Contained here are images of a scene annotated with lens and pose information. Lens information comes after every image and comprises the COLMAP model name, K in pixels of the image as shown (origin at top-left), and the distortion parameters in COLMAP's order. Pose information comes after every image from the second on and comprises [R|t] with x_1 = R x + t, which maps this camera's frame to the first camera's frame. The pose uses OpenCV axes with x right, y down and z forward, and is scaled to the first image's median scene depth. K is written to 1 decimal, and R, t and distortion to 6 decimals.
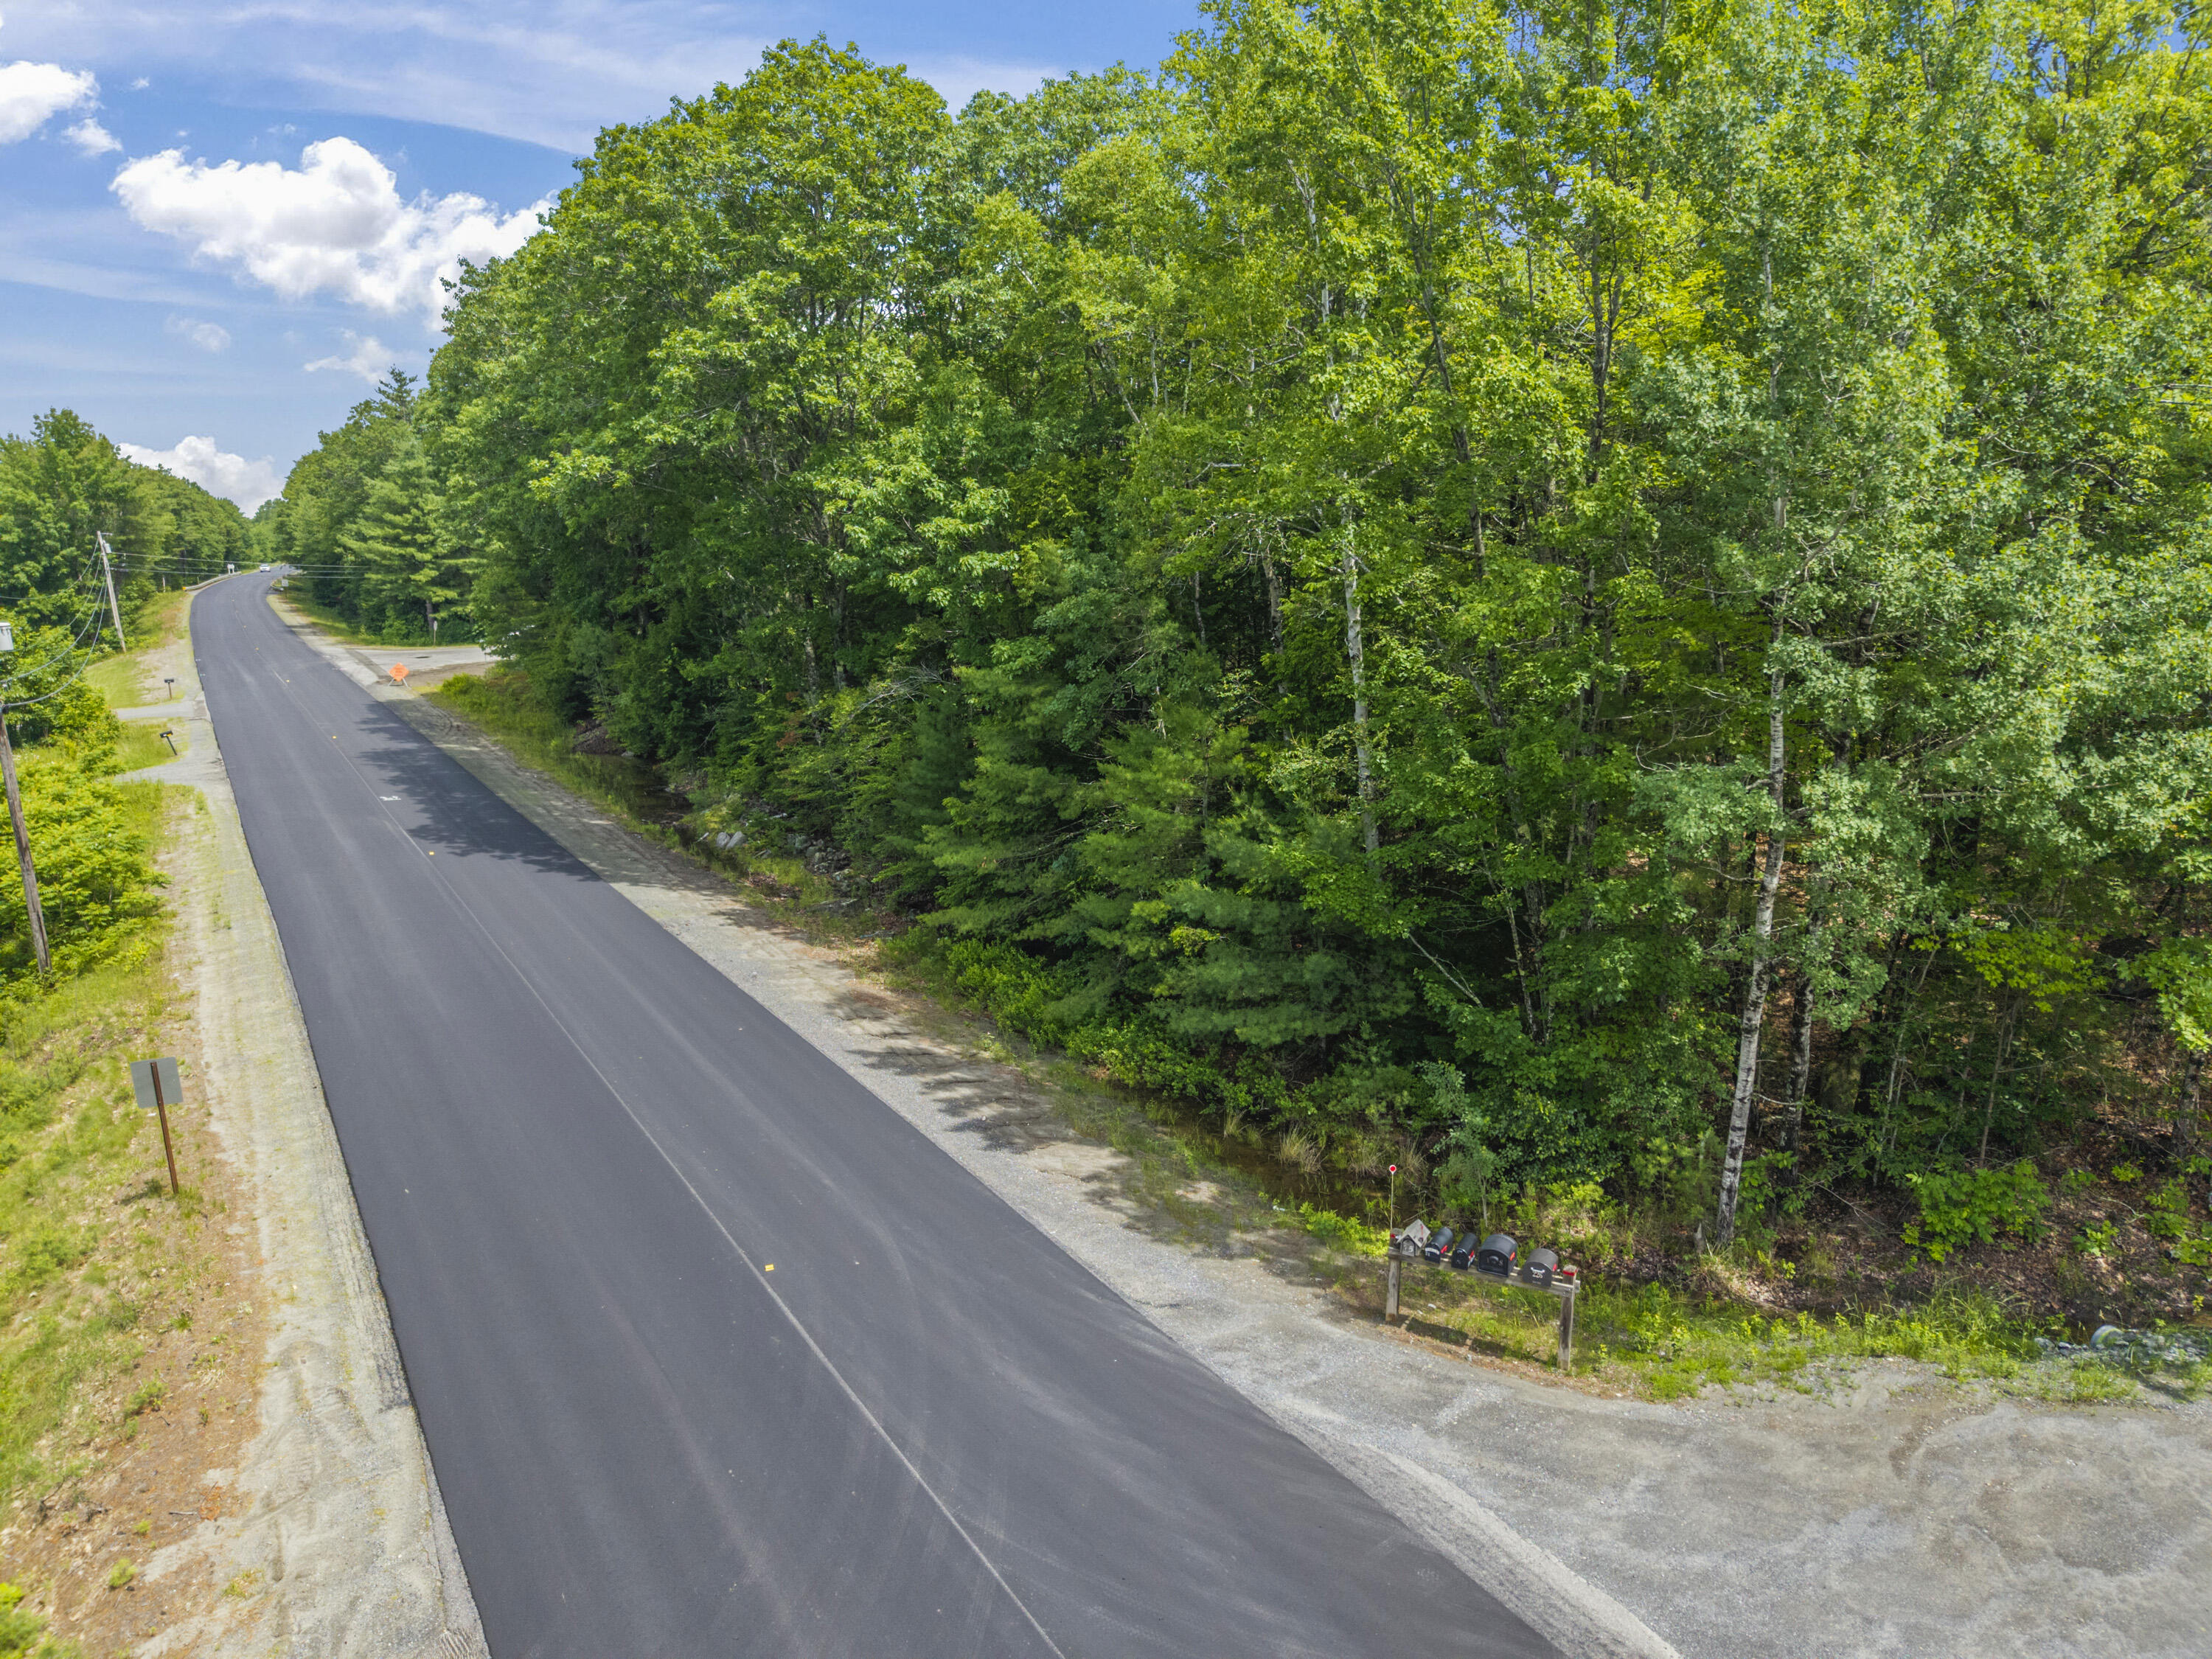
lens RADIAL K [[1482.0, 0, 1105.1], [0, 1482.0, 827.6], [0, 0, 1]] dist [0.009384, -0.004323]
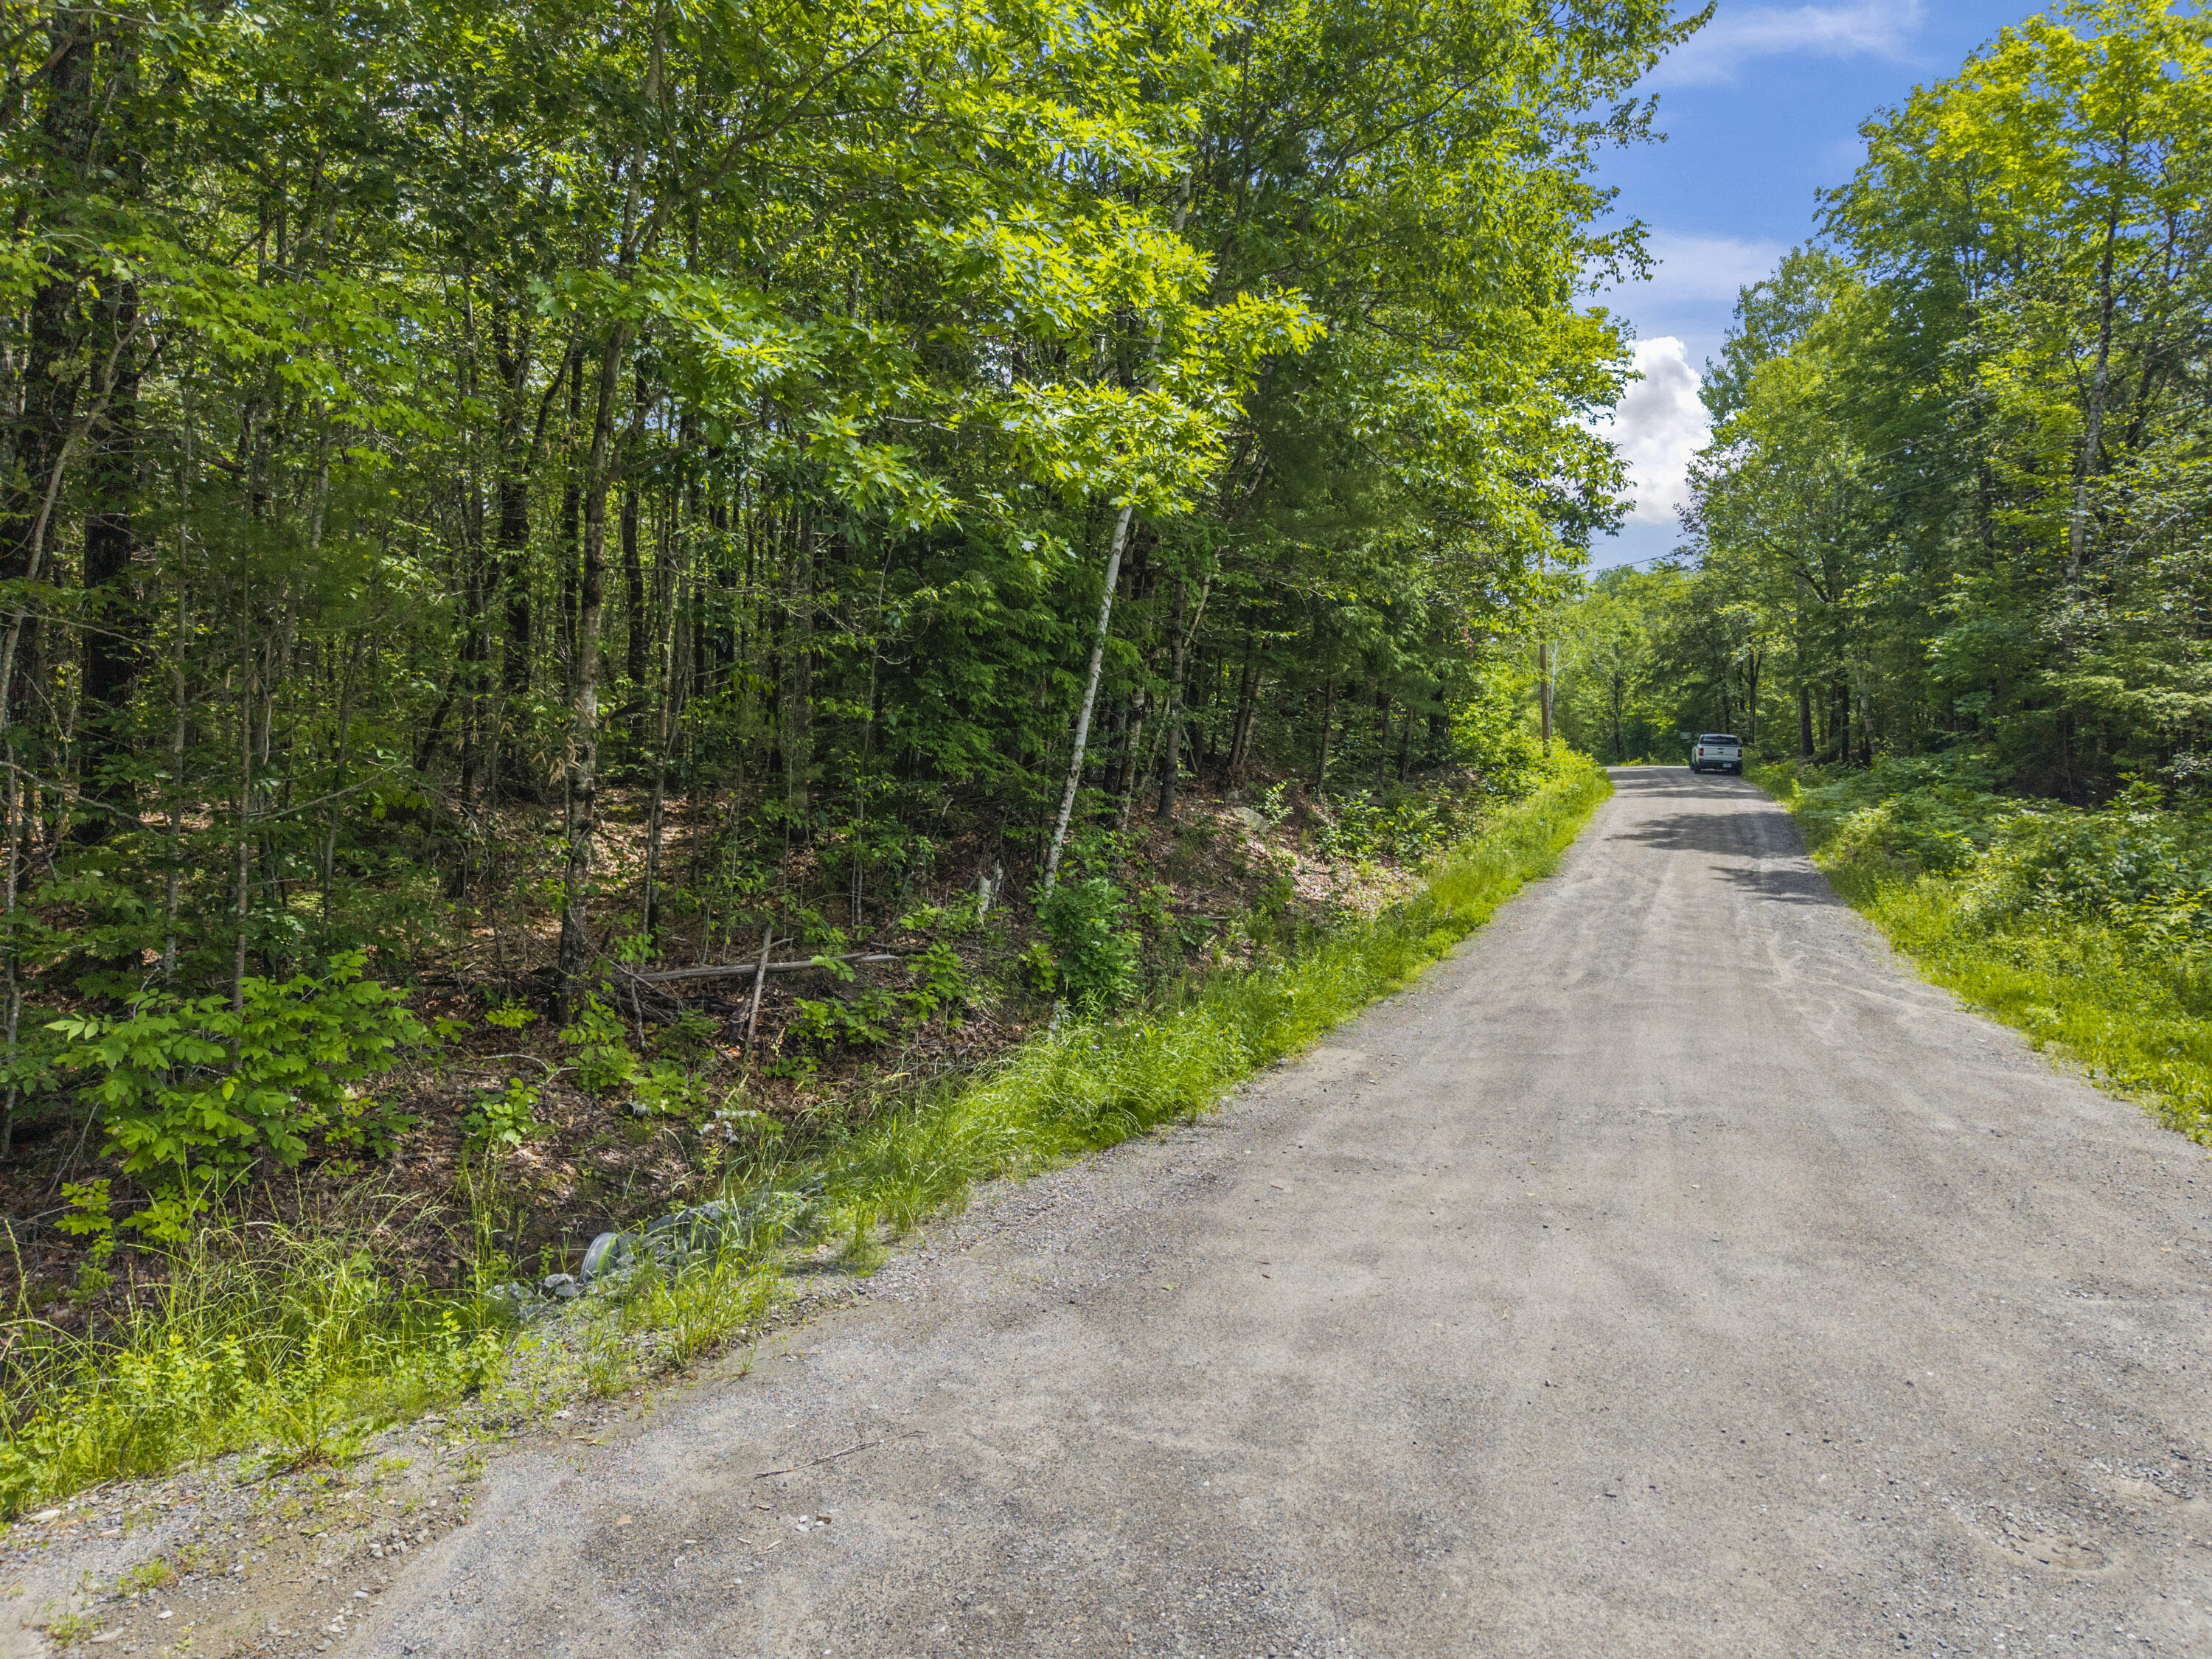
lens RADIAL K [[1476.6, 0, 1106.7], [0, 1476.6, 839.9], [0, 0, 1]] dist [0.007376, -0.004384]
pose [[0.429292, -0.023130, 0.902869, 0.393916], [0.173385, 0.983189, -0.057253, 0.297936], [-0.886367, 0.181122, 0.426086, 0.737077]]
